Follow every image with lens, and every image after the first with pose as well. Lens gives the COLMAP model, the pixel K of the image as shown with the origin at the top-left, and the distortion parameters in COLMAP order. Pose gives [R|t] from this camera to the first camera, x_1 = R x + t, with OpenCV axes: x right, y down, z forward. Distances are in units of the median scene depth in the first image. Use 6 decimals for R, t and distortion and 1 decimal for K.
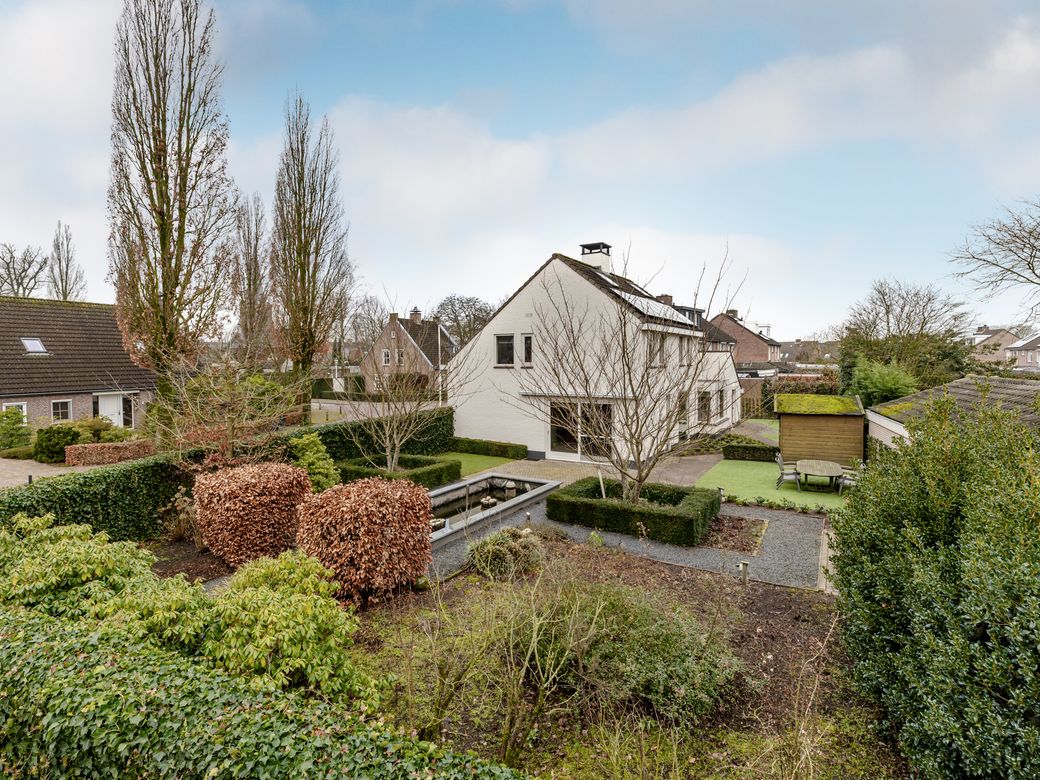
lens RADIAL K [[515.9, 0, 520.0], [0, 515.9, 390.0], [0, 0, 1]] dist [0.002320, 0.000341]
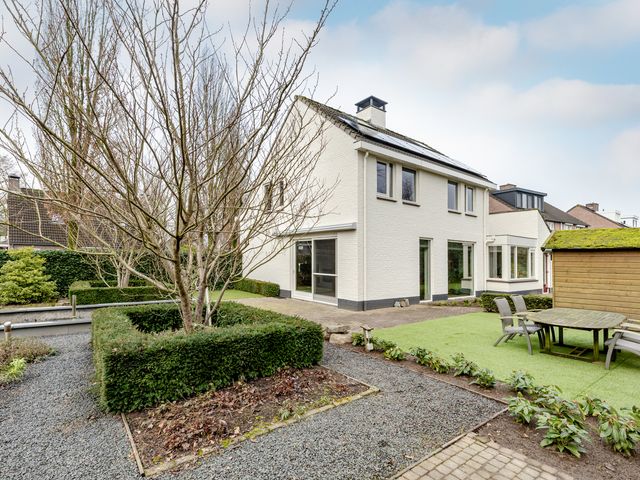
lens RADIAL K [[325.4, 0, 319.5], [0, 325.4, 256.6], [0, 0, 1]] dist [0.001354, 0.000199]
pose [[0.932045, 0.022648, -0.361635, 0.388065], [-0.049661, 0.996611, -0.065578, 0.107034], [0.358924, 0.079081, 0.930011, 0.481340]]
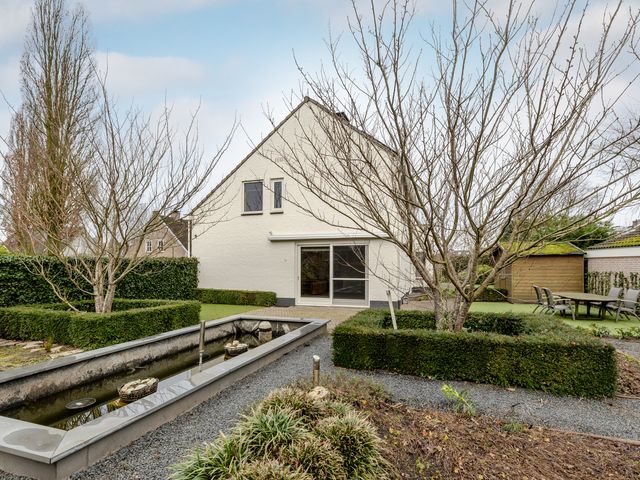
lens RADIAL K [[313.4, 0, 331.0], [0, 313.4, 265.9], [0, 0, 1]] dist [0.000774, -0.000108]
pose [[0.971364, 0.008942, 0.237429, -0.031652], [0.006970, 0.997789, -0.066093, 0.114787], [-0.237496, 0.065855, 0.969154, 0.466514]]
